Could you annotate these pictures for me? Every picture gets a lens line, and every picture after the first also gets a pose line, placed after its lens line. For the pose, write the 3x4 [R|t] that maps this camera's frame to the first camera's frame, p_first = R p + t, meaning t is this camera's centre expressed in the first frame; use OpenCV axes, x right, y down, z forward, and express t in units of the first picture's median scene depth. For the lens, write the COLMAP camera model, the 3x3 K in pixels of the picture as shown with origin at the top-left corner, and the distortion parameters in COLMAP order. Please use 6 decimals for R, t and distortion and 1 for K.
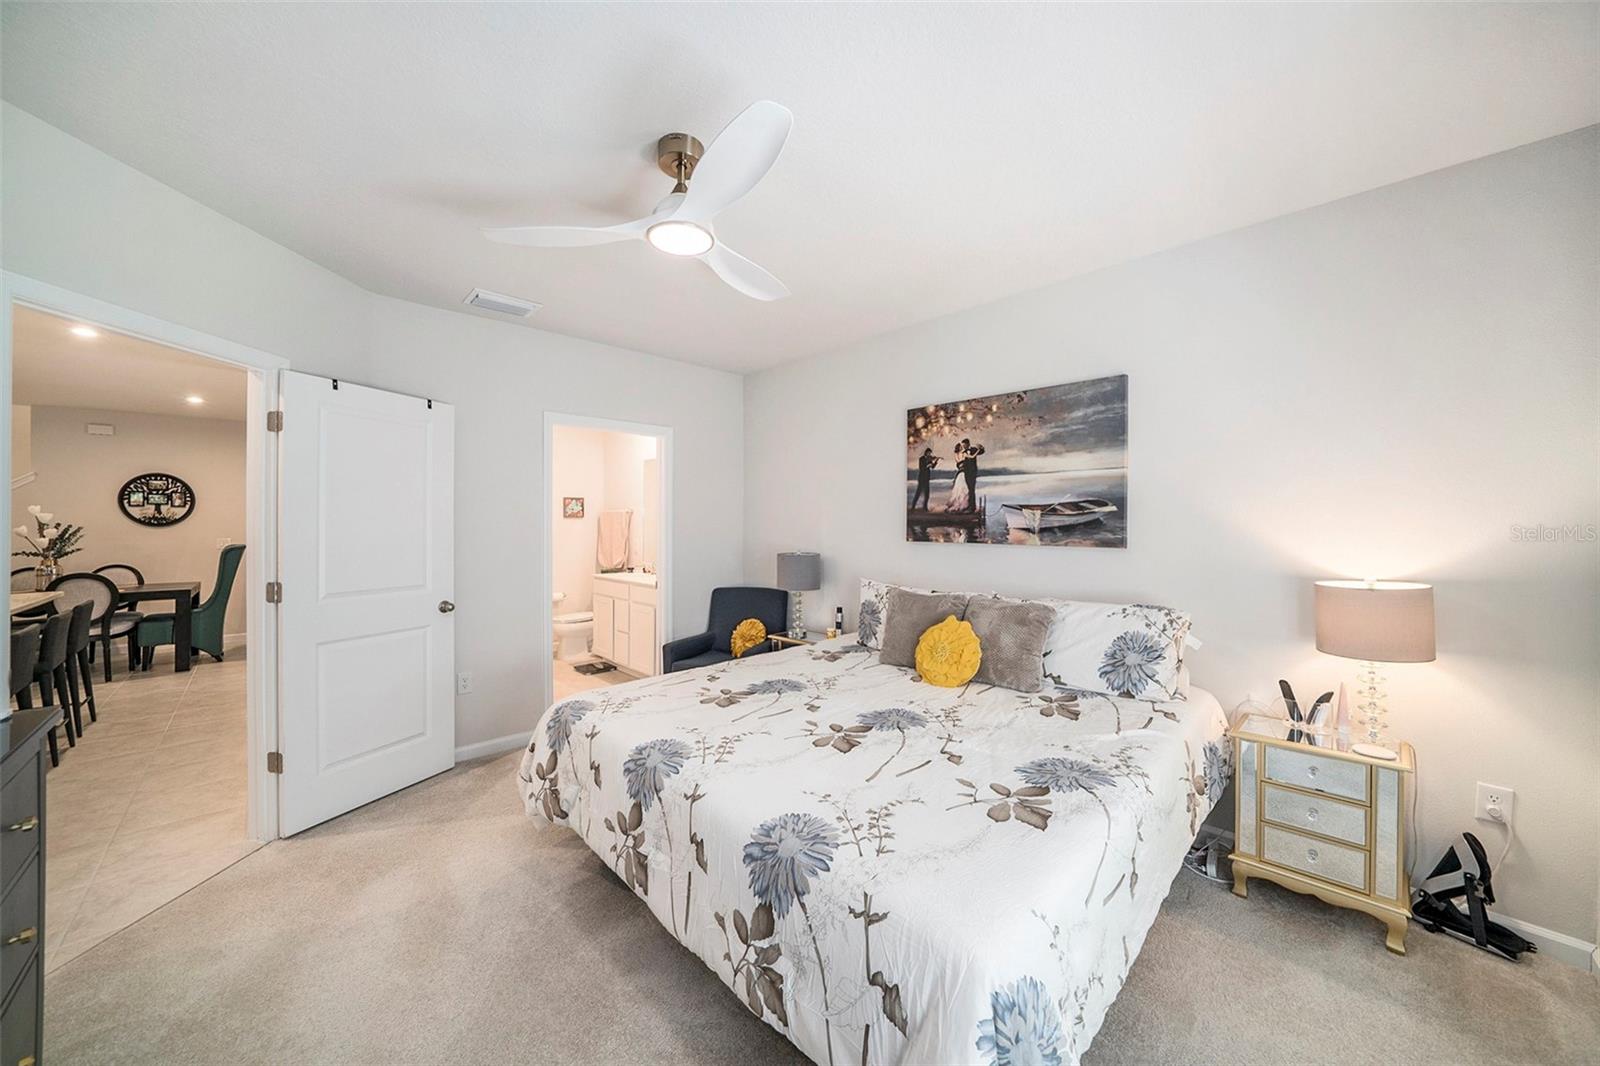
lens RADIAL K [[560.7, 0, 801.4], [0, 560.7, 529.1], [0, 0, 1]] dist [-0.012883, 0.000653]
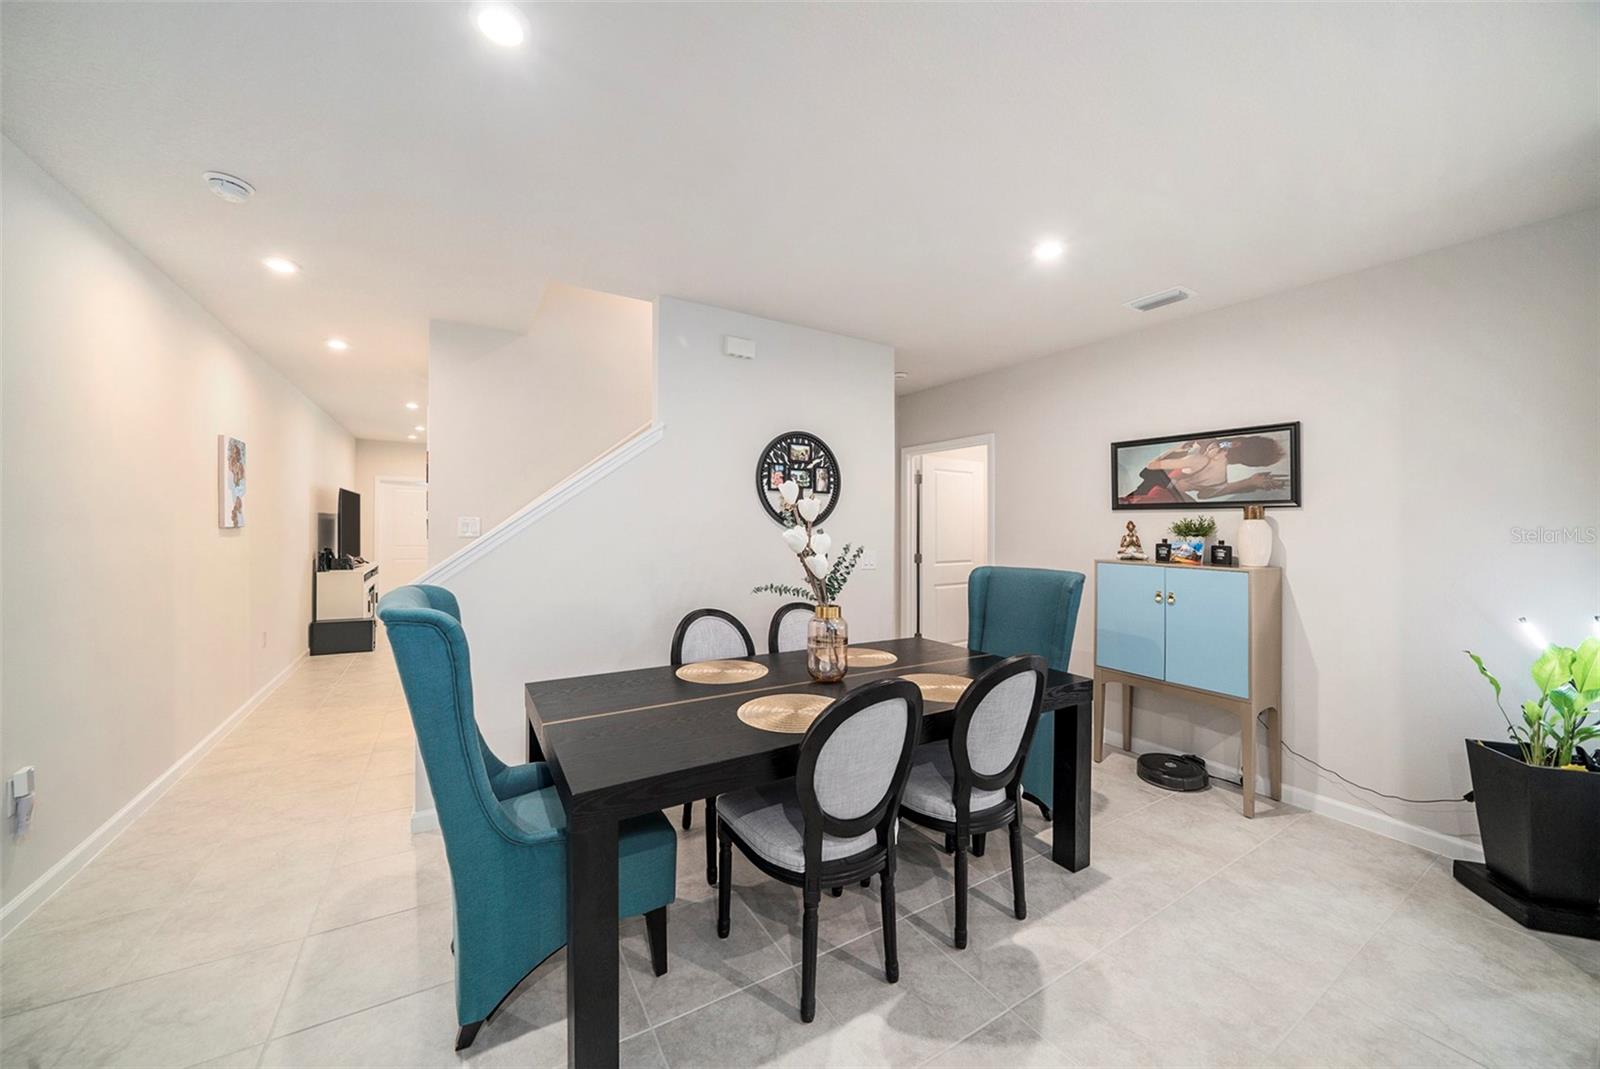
lens RADIAL K [[560.7, 0, 790.3], [0, 560.7, 541.9], [0, 0, 1]] dist [-0.012883, 0.000653]
pose [[0.975943, 0.017747, -0.217302, -1.776336], [-0.014549, 0.999761, 0.016309, 0.000342], [0.217539, -0.012755, 0.975968, 0.754241]]
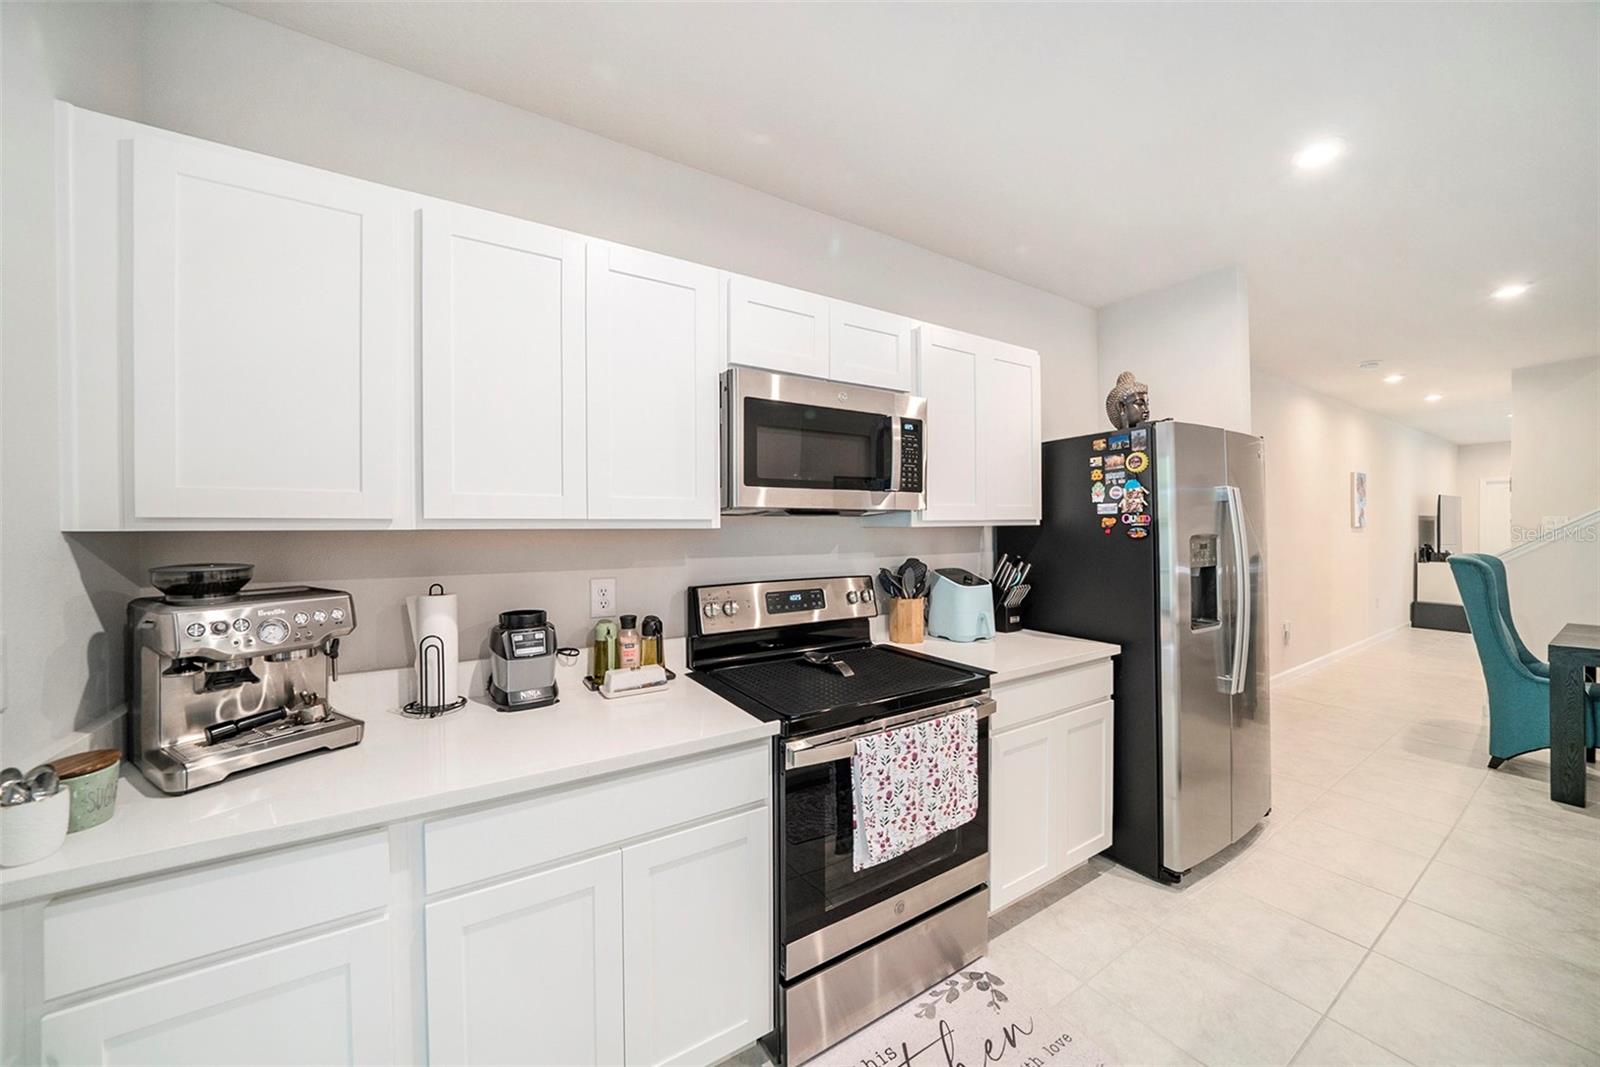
lens RADIAL K [[560.7, 0, 803.7], [0, 560.7, 526.4], [0, 0, 1]] dist [-0.012883, 0.000653]
pose [[-0.190340, 0.000128, -0.981718, -1.047688], [0.001333, 0.999999, -0.000128, 0.000863], [0.981717, -0.001333, -0.190340, 0.202011]]
